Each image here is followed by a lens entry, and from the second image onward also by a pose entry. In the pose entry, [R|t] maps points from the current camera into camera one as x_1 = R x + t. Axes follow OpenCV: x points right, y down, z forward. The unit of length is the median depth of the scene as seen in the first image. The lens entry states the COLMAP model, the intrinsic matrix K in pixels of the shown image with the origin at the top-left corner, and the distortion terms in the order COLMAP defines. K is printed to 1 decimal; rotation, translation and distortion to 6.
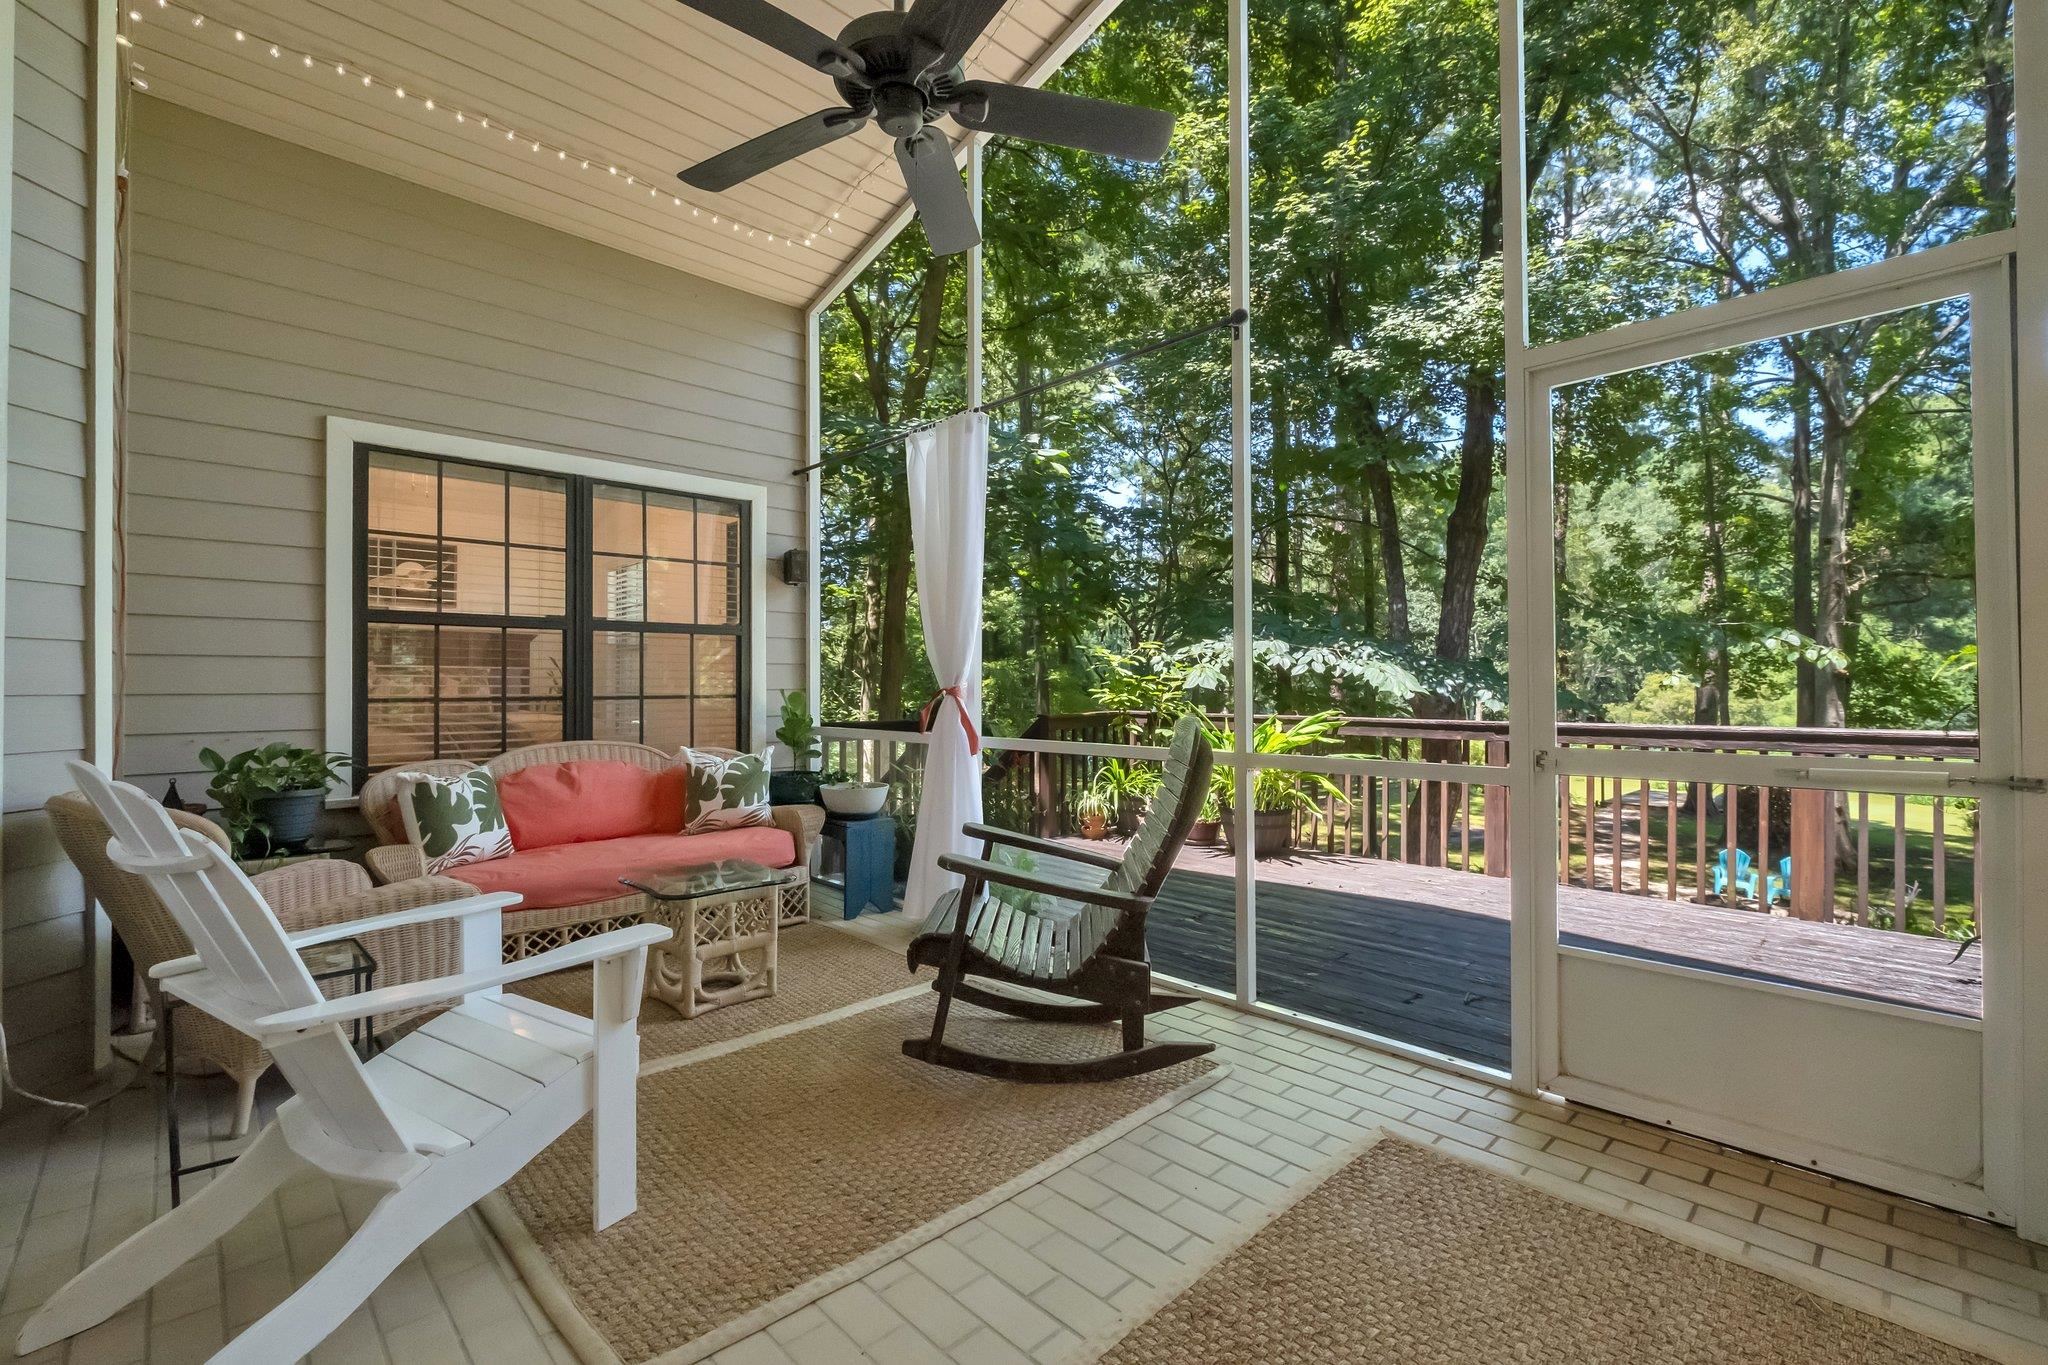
lens RADIAL K [[898.1, 0, 1012.9], [0, 898.1, 685.8], [0, 0, 1]] dist [-0.006319, -0.000224]
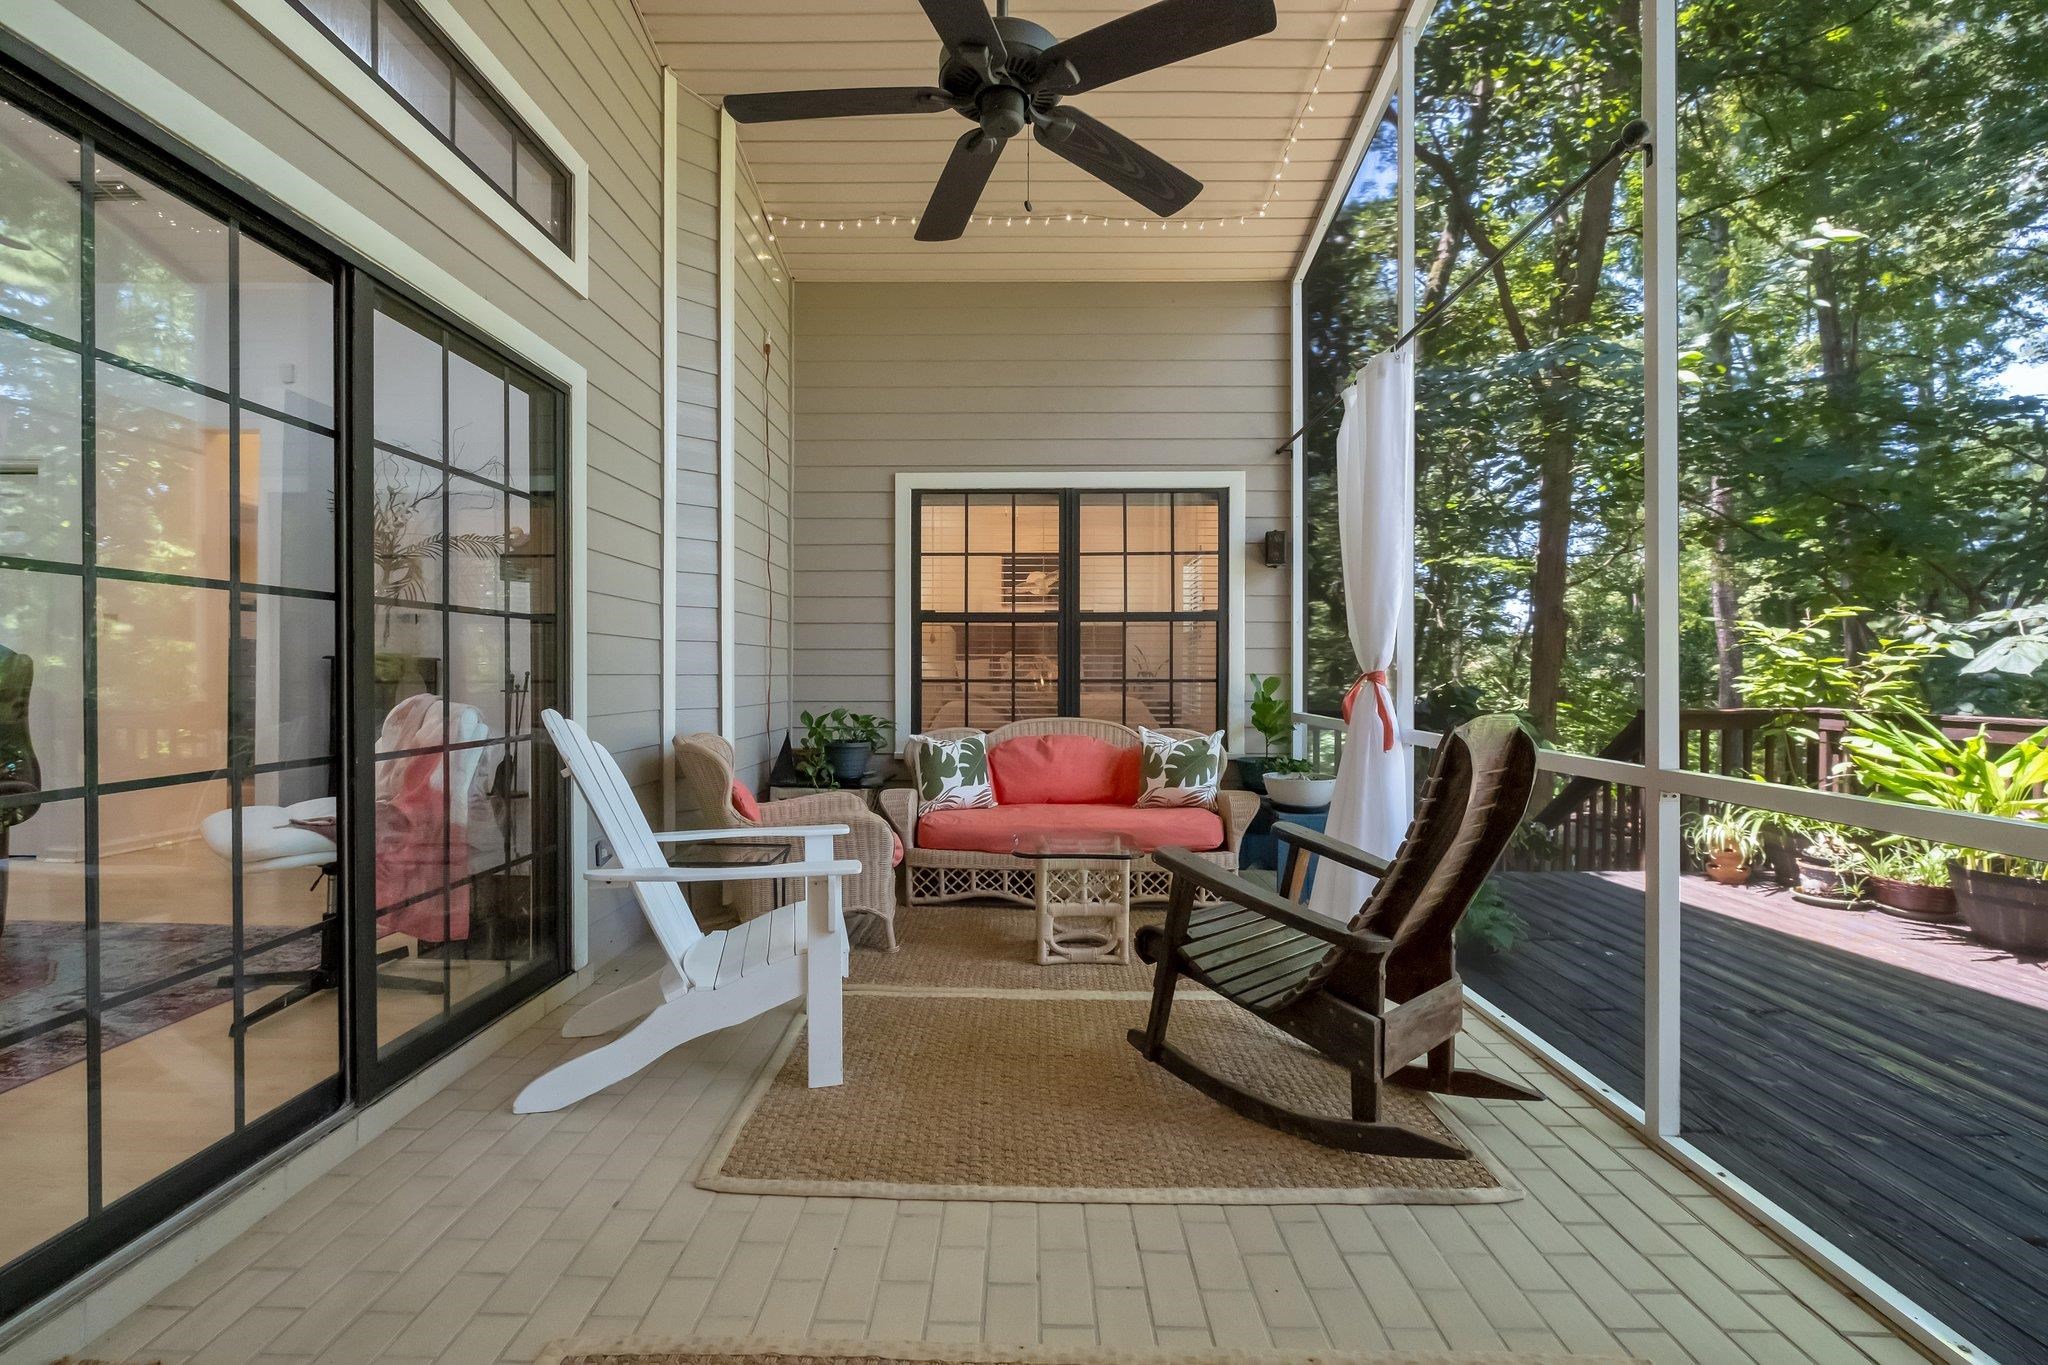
lens RADIAL K [[898.1, 0, 1010.7], [0, 898.1, 681.9], [0, 0, 1]] dist [-0.008910, -0.000074]
pose [[0.706433, 0.010435, -0.707703, 0.308908], [-0.002839, 0.999925, 0.011909, 0.001696], [0.707774, -0.006404, 0.706410, 0.136280]]
